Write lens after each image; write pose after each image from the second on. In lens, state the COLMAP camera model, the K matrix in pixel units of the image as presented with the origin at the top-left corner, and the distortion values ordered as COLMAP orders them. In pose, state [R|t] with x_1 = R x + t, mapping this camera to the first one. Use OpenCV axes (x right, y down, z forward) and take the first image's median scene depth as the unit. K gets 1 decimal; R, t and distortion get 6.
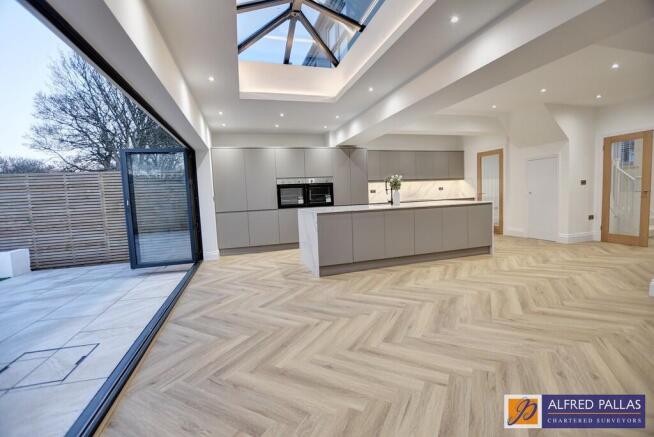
lens RADIAL K [[290.7, 0, 329.8], [0, 290.7, 218.7], [0, 0, 1]] dist [-0.030570, 0.002392]
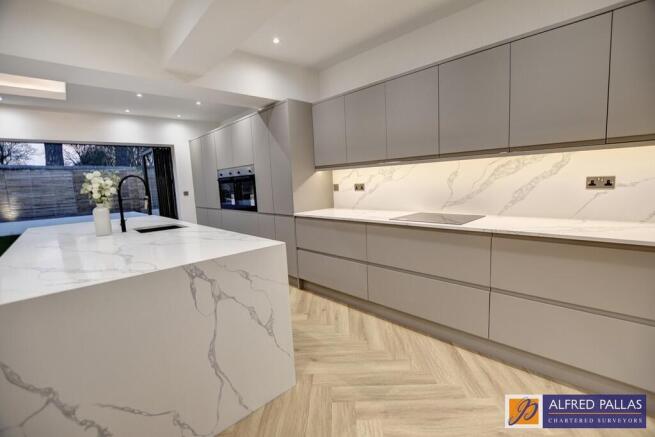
lens RADIAL K [[291.6, 0, 325.9], [0, 291.6, 217.8], [0, 0, 1]] dist [-0.027963, 0.000223]
pose [[0.447084, 0.133455, -0.884480, 0.852775], [-0.047007, 0.990947, 0.125759, -0.160646], [0.893256, -0.014648, 0.449310, 1.176104]]
